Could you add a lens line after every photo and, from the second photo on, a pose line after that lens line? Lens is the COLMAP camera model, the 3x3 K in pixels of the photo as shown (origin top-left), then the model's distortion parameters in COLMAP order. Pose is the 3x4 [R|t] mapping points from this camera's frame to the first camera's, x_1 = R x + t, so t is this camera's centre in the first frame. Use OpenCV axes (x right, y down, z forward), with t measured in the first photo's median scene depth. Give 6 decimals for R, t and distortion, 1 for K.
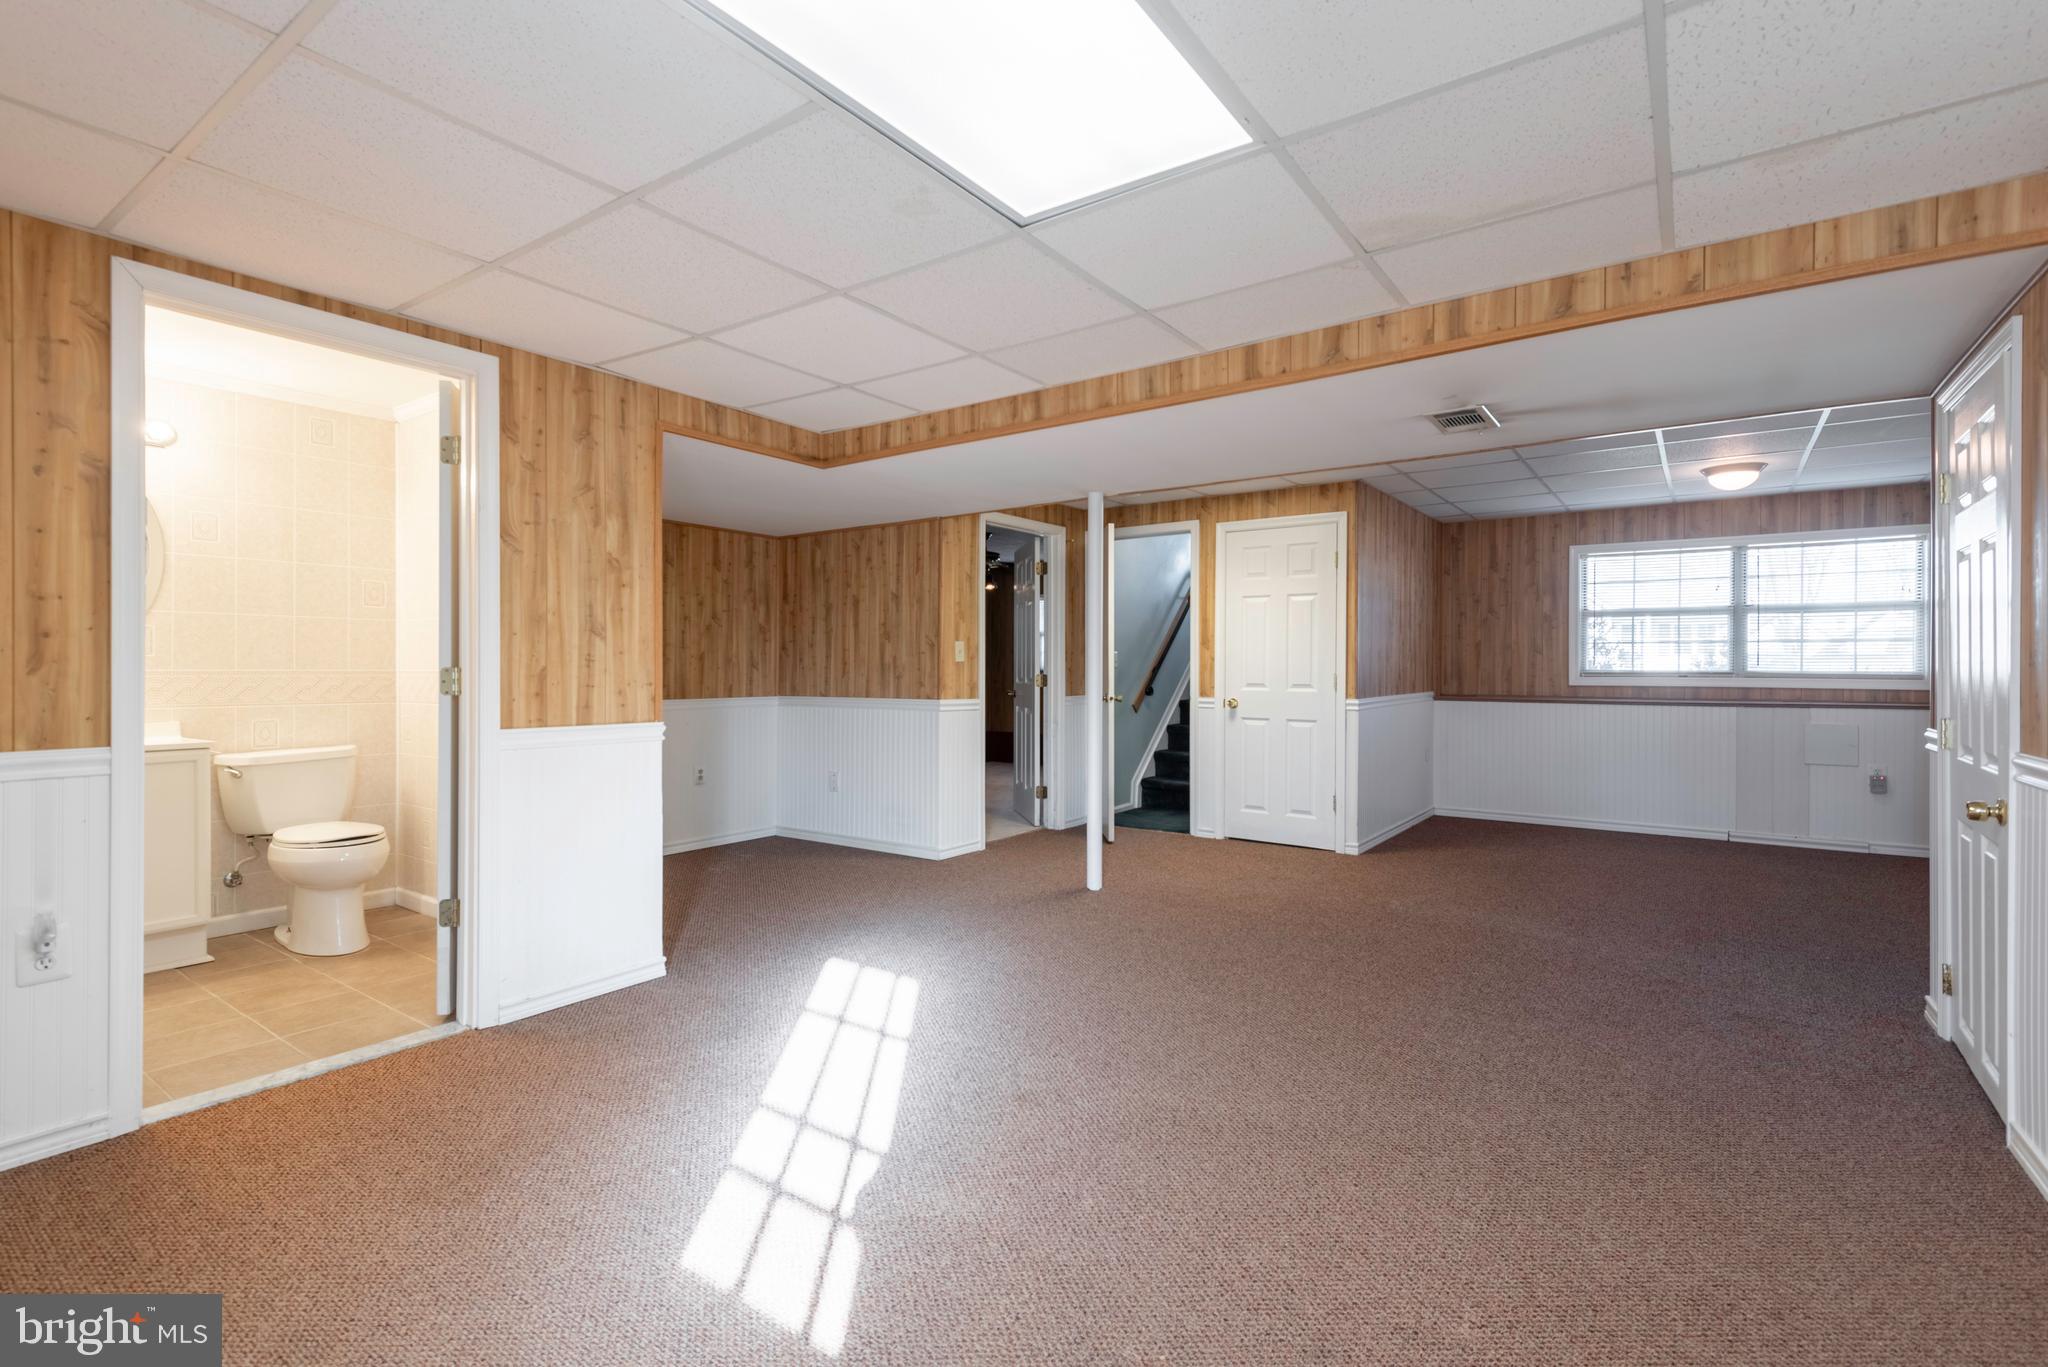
lens RADIAL K [[934.5, 0, 1013.6], [0, 934.5, 679.3], [0, 0, 1]] dist [0.018990, -0.008614]
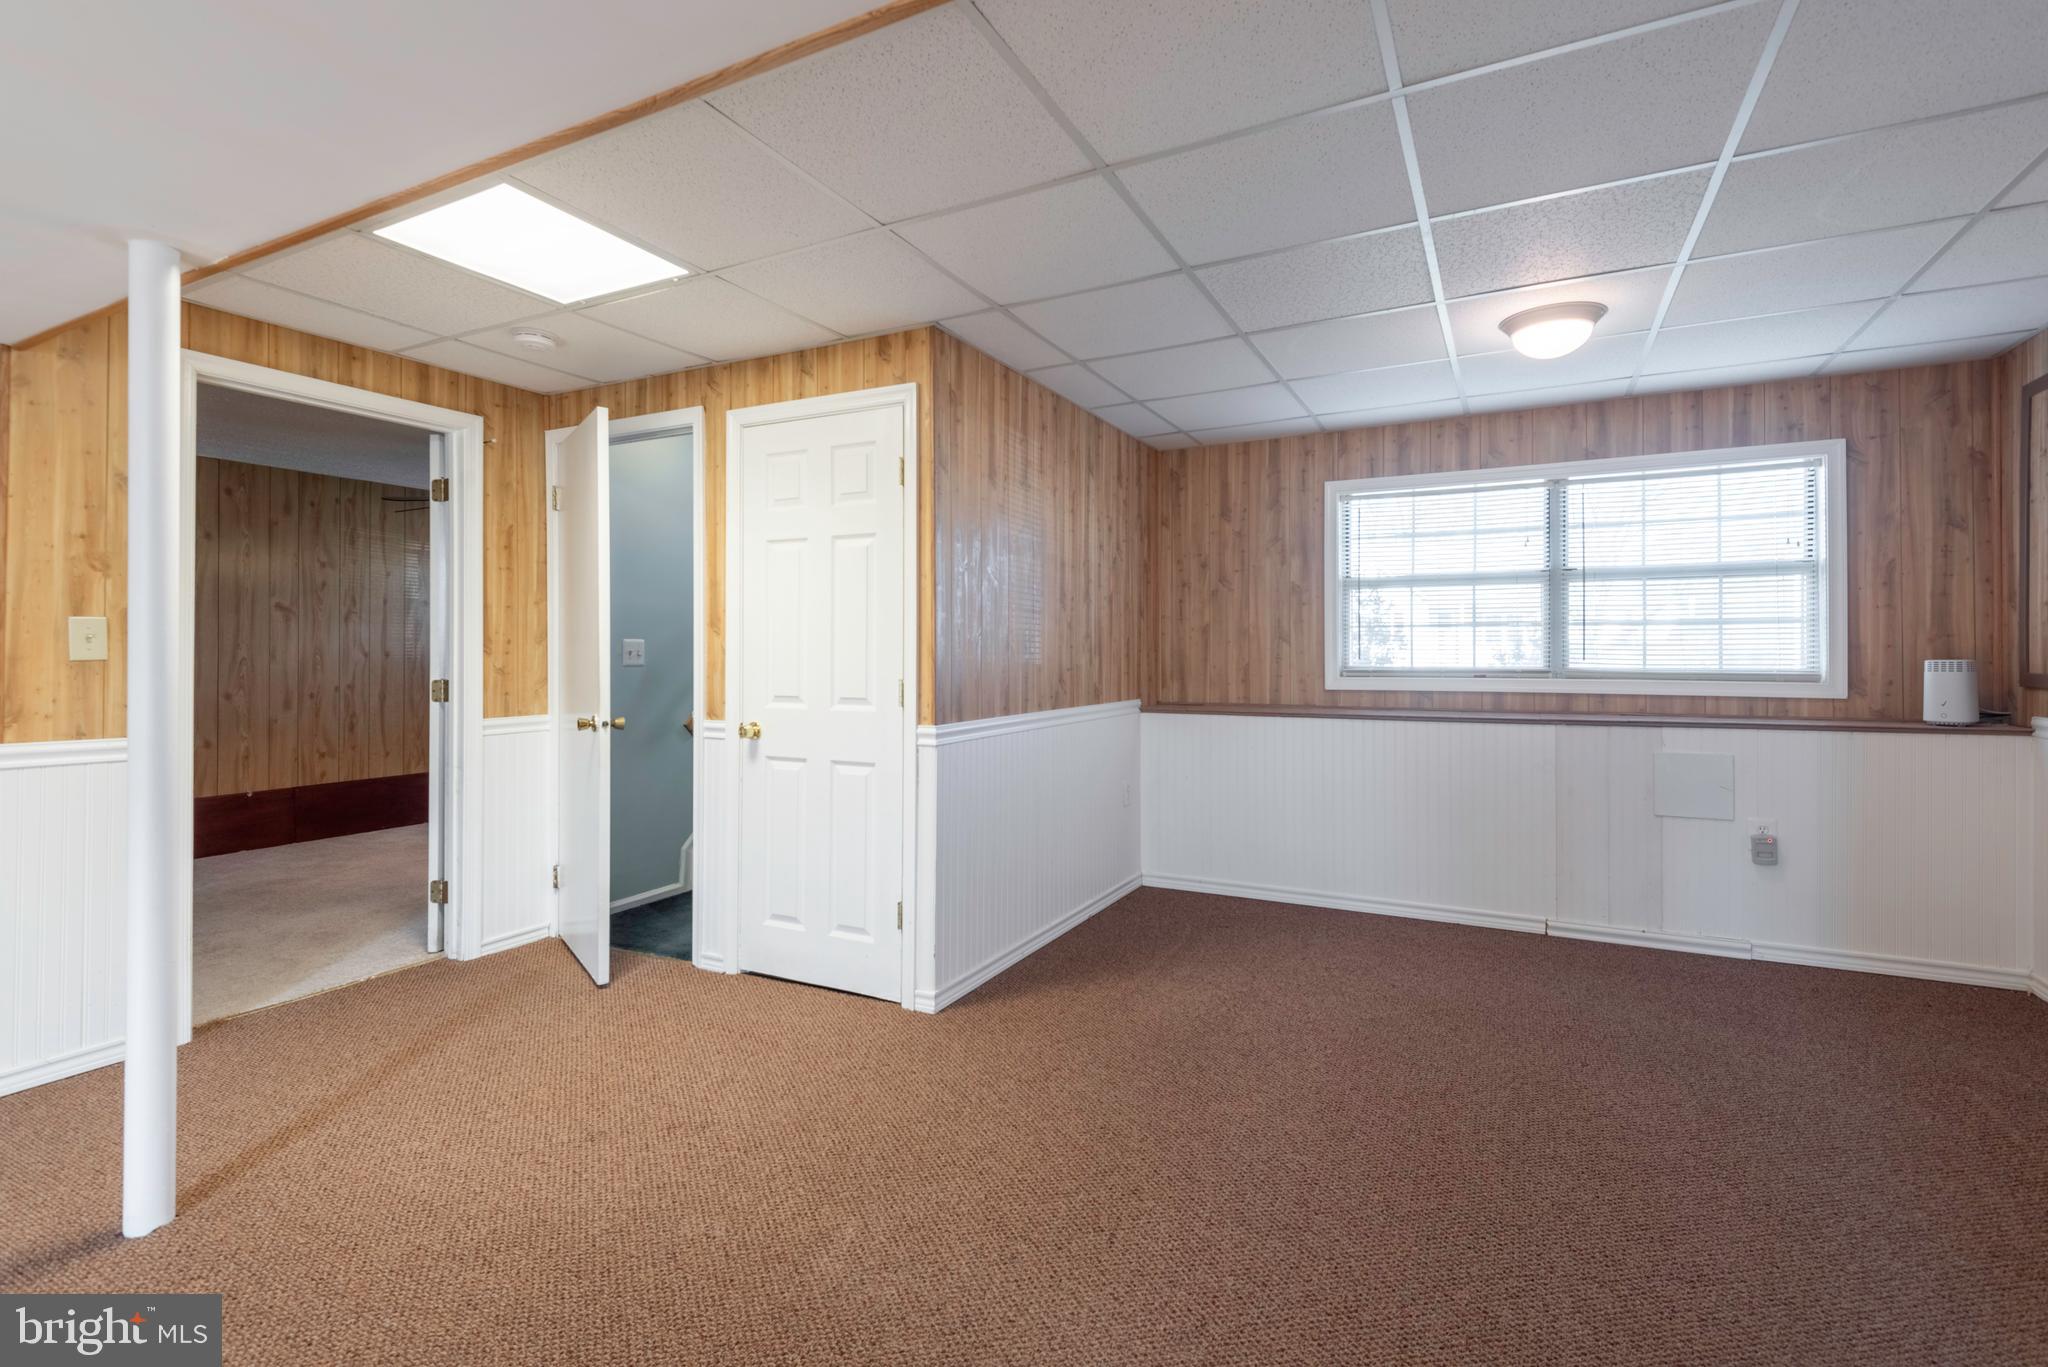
lens RADIAL K [[934.5, 0, 1016.4], [0, 934.5, 664.0], [0, 0, 1]] dist [0.018990, -0.008614]
pose [[0.988577, -0.003689, 0.150670, 0.295981], [0.004869, 0.999960, -0.007465, -0.008908], [-0.150637, 0.008114, 0.988556, 0.406098]]
